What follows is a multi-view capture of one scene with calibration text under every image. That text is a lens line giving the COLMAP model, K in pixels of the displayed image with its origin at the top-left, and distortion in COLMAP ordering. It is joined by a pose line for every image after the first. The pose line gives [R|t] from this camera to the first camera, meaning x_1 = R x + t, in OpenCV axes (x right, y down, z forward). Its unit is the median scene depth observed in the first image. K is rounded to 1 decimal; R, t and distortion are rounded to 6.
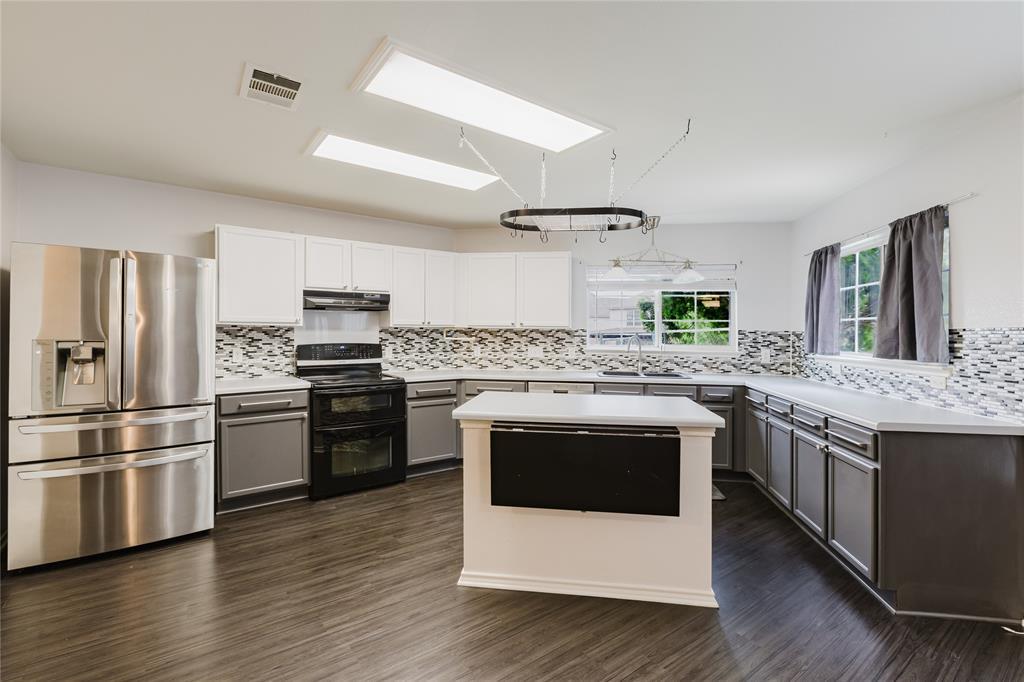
lens RADIAL K [[466.1, 0, 510.9], [0, 466.1, 332.7], [0, 0, 1]] dist [0.015361, 0.000379]
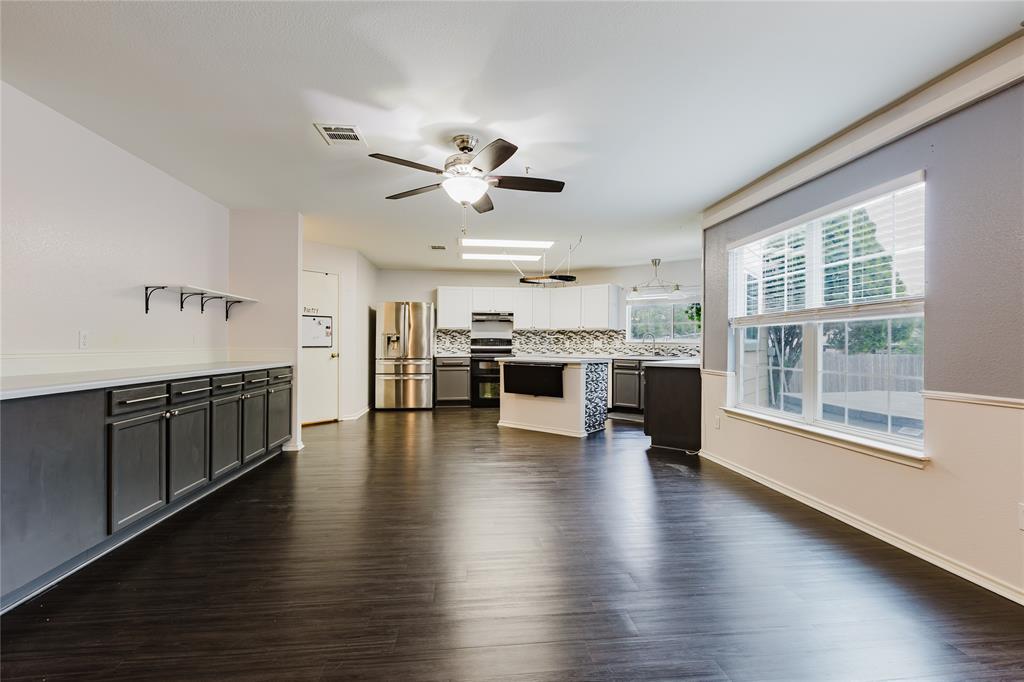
lens RADIAL K [[466.1, 0, 513.4], [0, 466.1, 344.4], [0, 0, 1]] dist [0.015361, 0.000379]
pose [[0.865587, -0.000893, -0.500758, 0.756337], [0.000654, 1.000000, -0.000654, 0.052777], [0.500758, 0.000238, 0.865587, -0.723902]]
